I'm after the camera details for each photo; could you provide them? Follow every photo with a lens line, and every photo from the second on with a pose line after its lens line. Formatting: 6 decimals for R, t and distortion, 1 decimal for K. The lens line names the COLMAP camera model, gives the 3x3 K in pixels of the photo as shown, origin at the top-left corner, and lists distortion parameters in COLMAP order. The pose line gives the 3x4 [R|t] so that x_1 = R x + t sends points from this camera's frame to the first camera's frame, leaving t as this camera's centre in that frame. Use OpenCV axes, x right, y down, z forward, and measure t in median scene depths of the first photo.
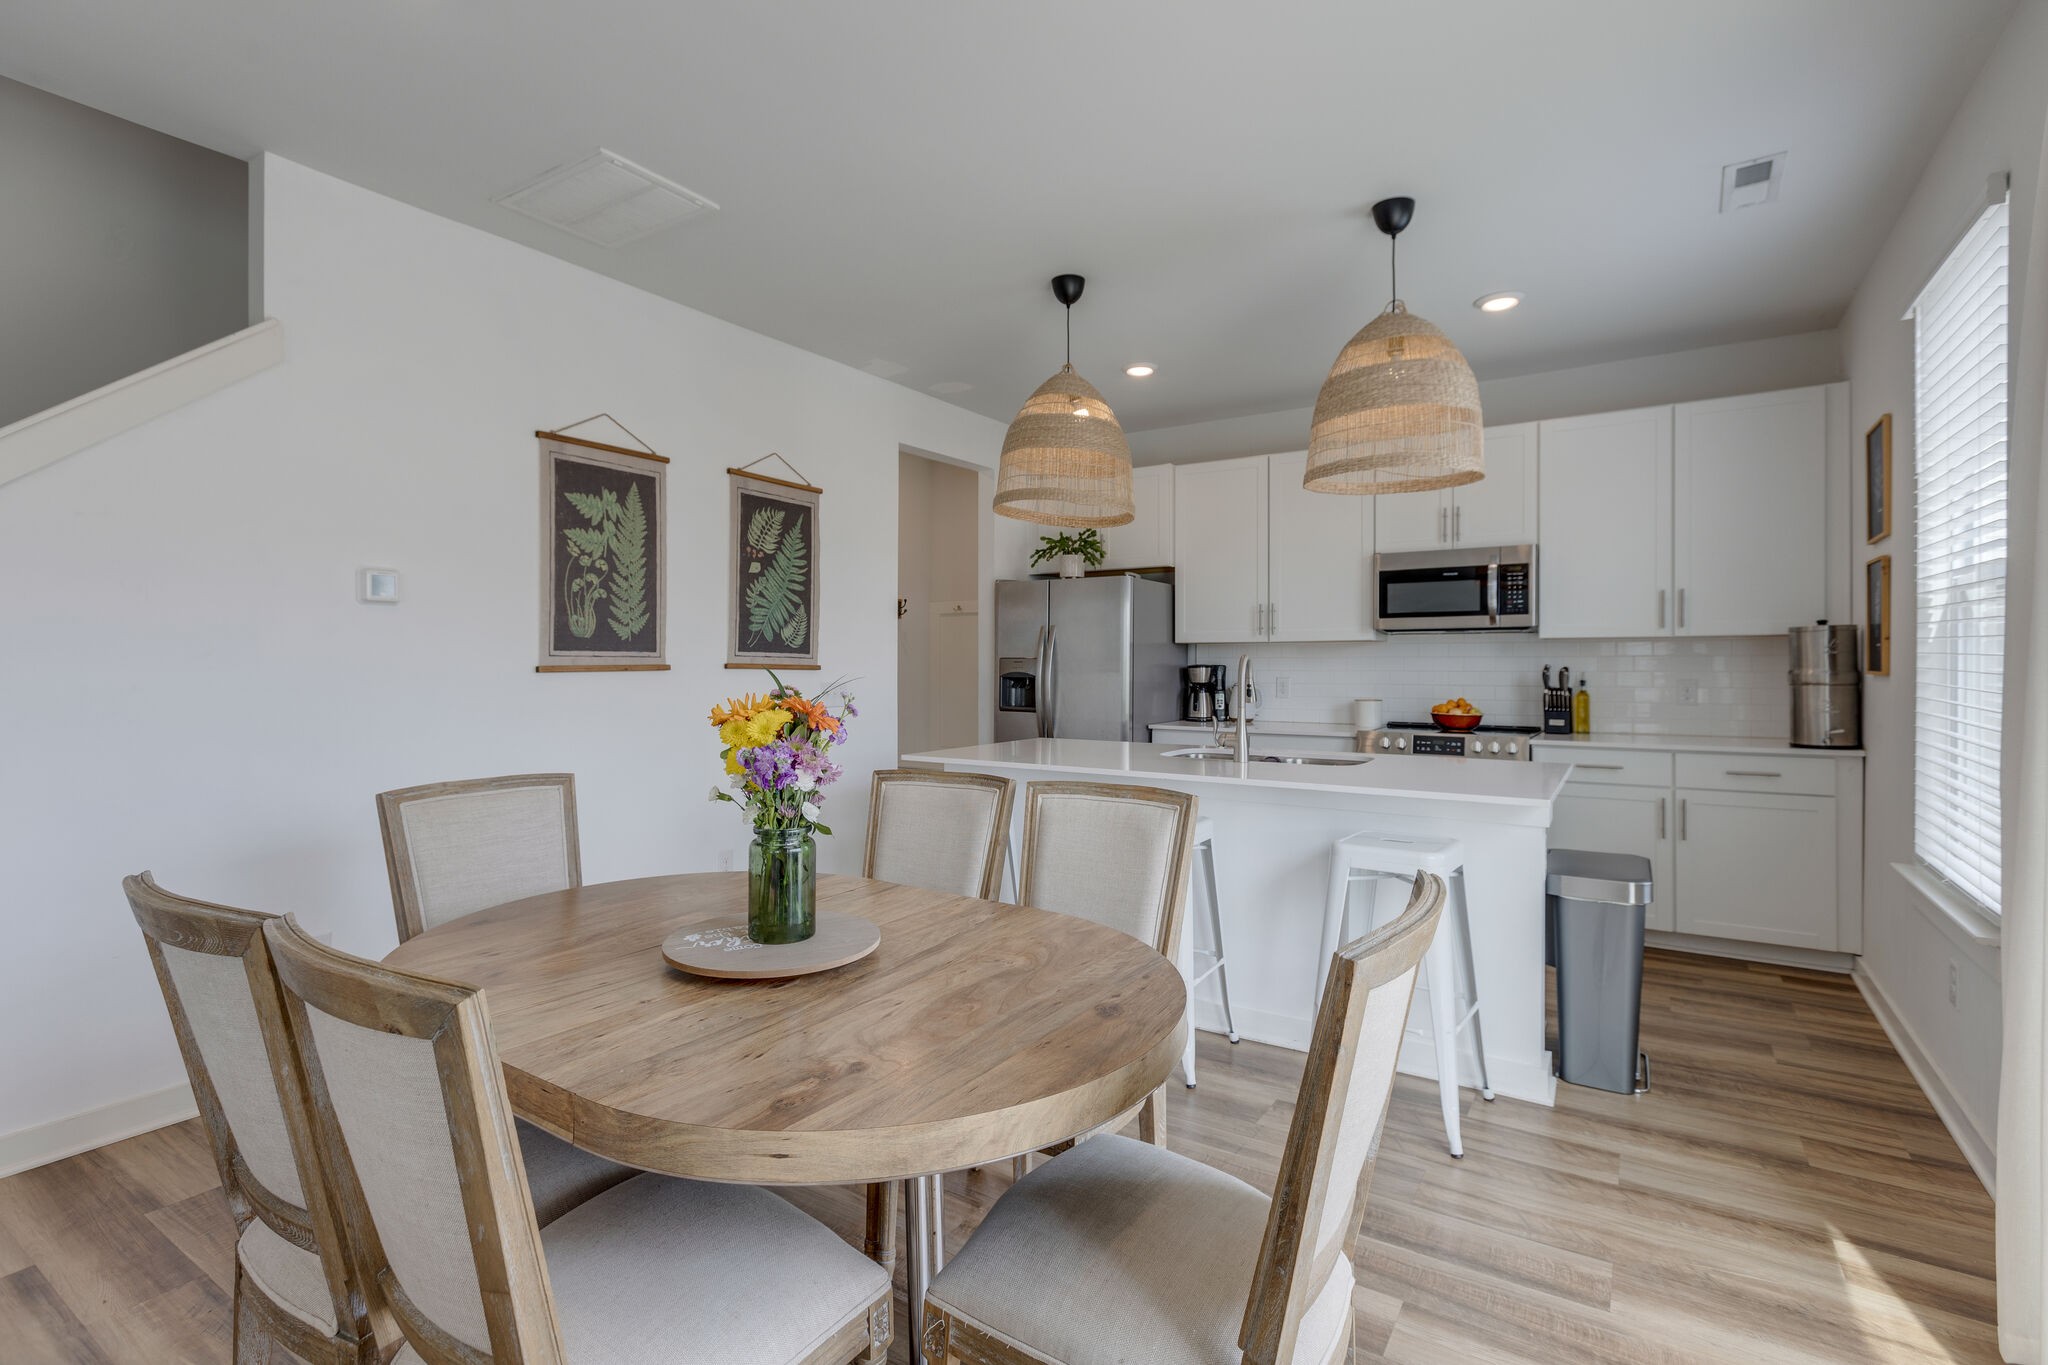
lens RADIAL K [[919.0, 0, 1045.5], [0, 919.0, 687.1], [0, 0, 1]] dist [-0.002962, 0.001069]
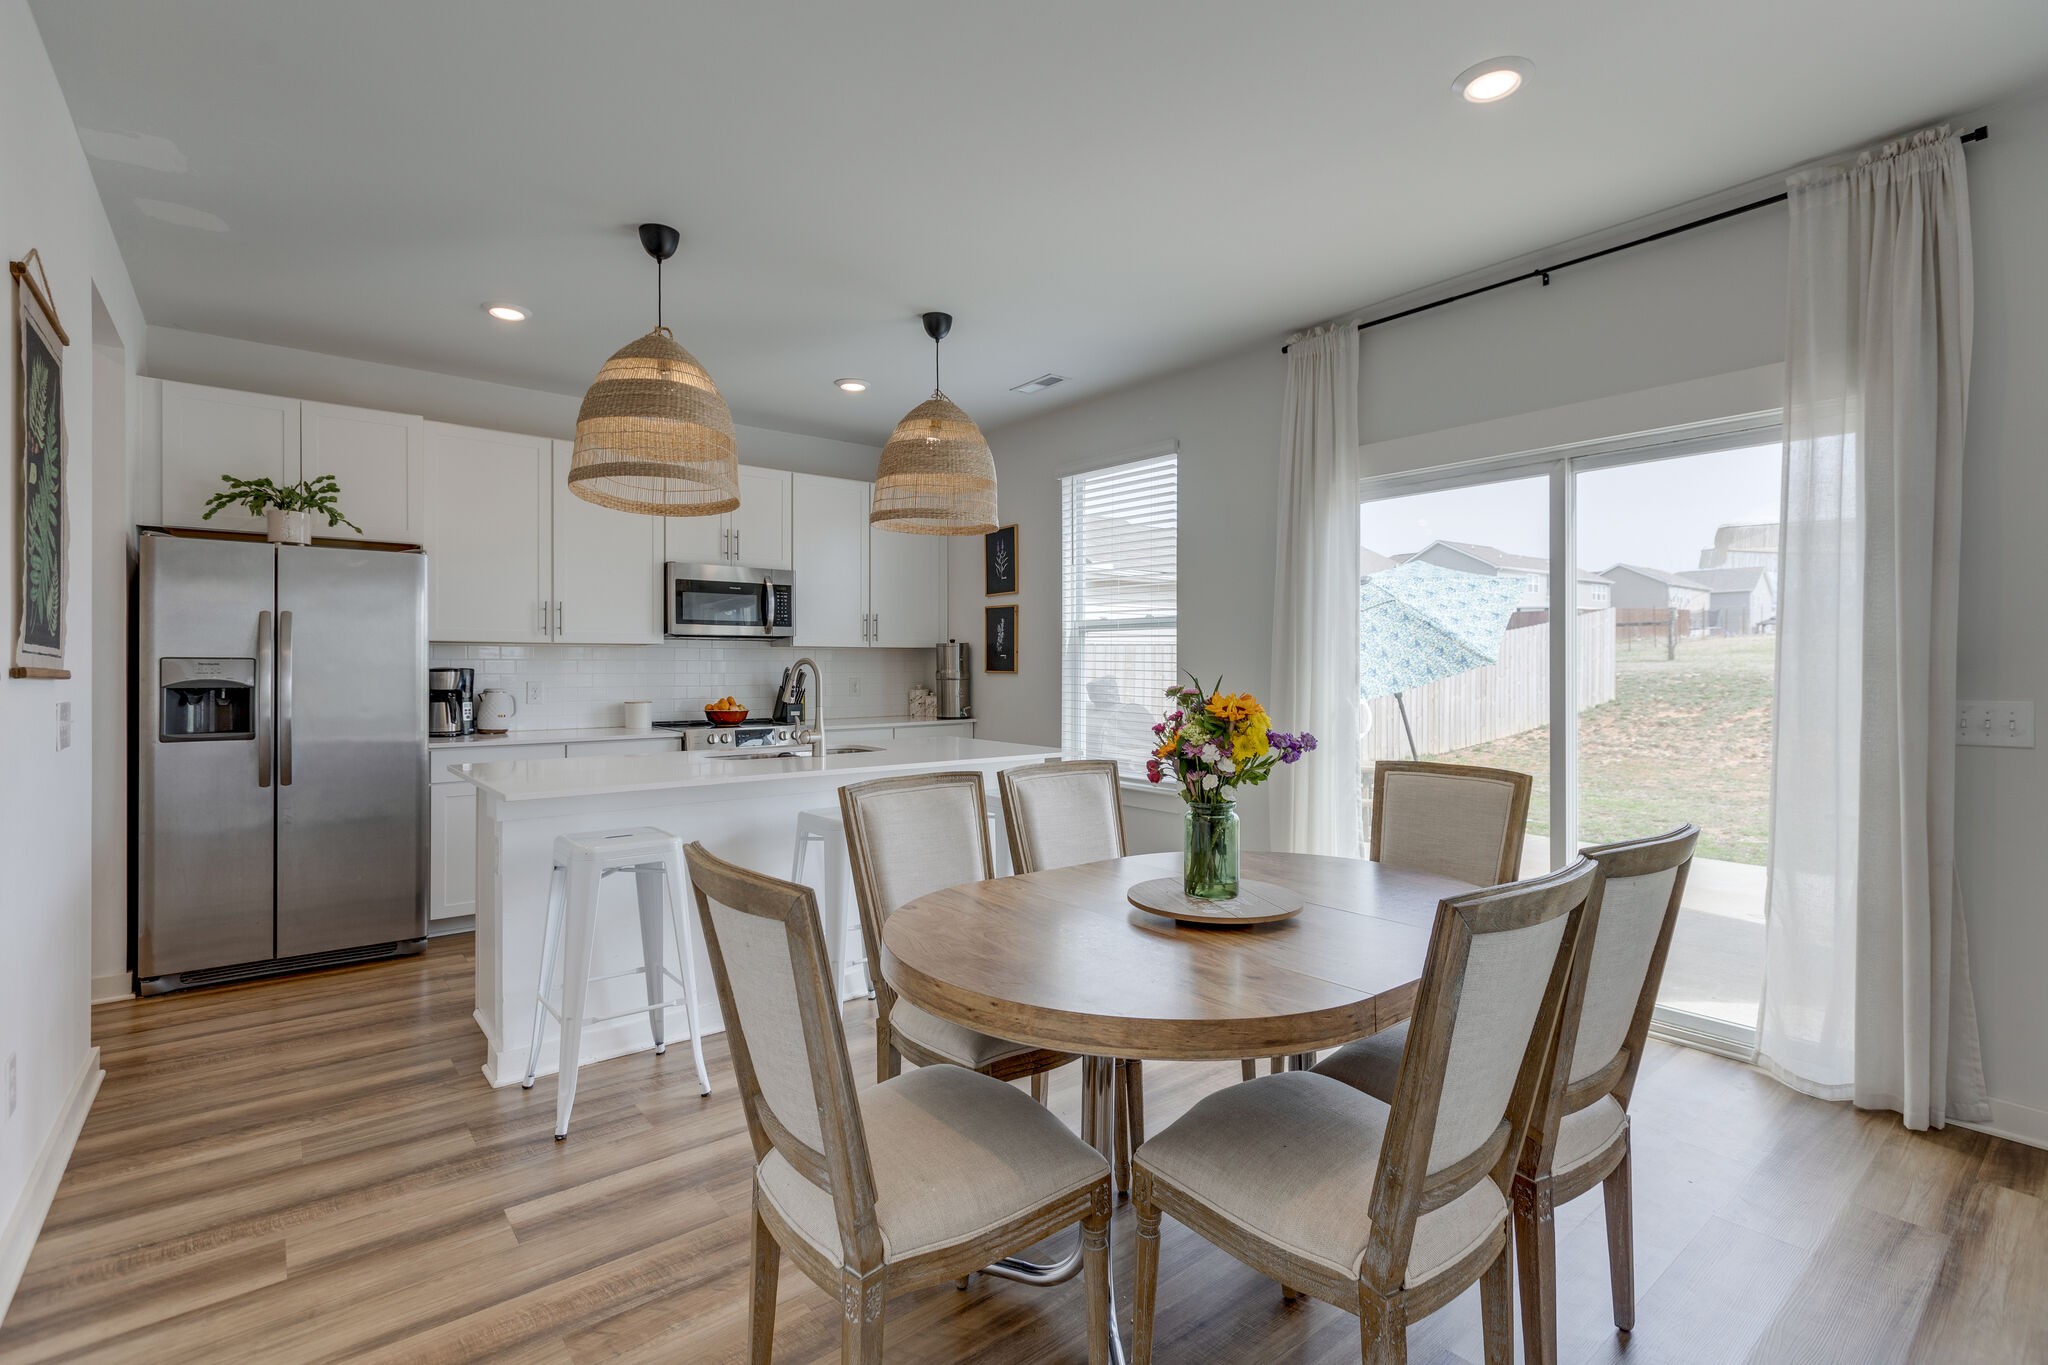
lens RADIAL K [[919.0, 0, 989.0], [0, 919.0, 660.0], [0, 0, 1]] dist [-0.002962, 0.001069]
pose [[0.334087, 0.007017, 0.942516, -0.557167], [0.024527, 0.999569, -0.016136, -0.007688], [-0.942223, 0.028508, 0.333771, 0.332204]]
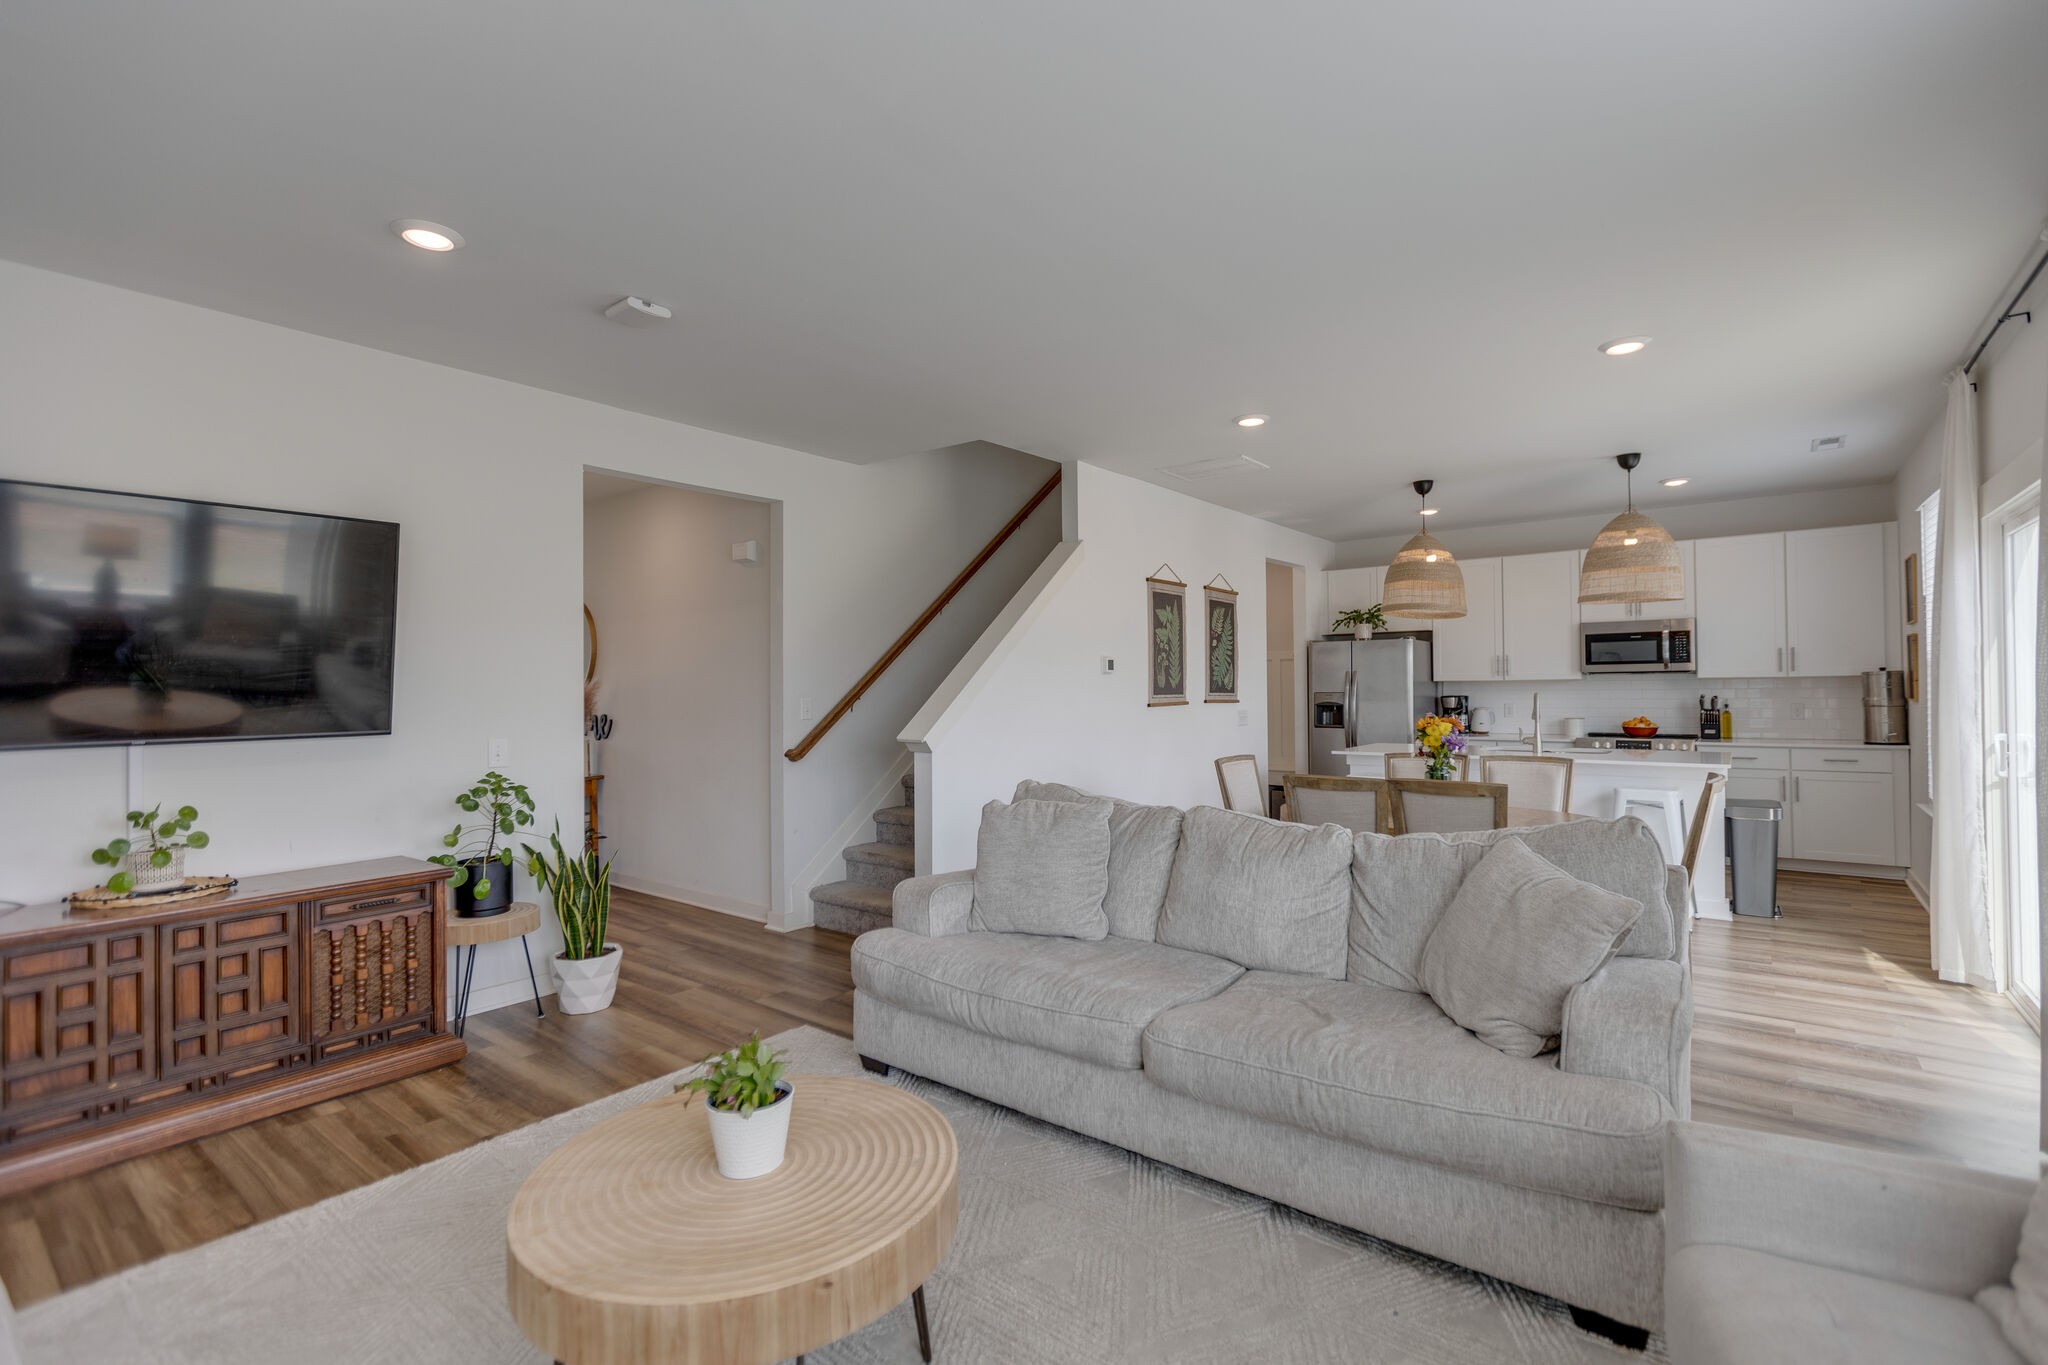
lens RADIAL K [[919.0, 0, 1049.8], [0, 919.0, 694.2], [0, 0, 1]] dist [-0.002962, 0.001069]
pose [[0.997233, -0.010461, -0.073596, -0.456823], [0.009184, 0.999802, -0.017673, -0.007729], [0.073766, 0.016948, 0.997132, -0.653547]]
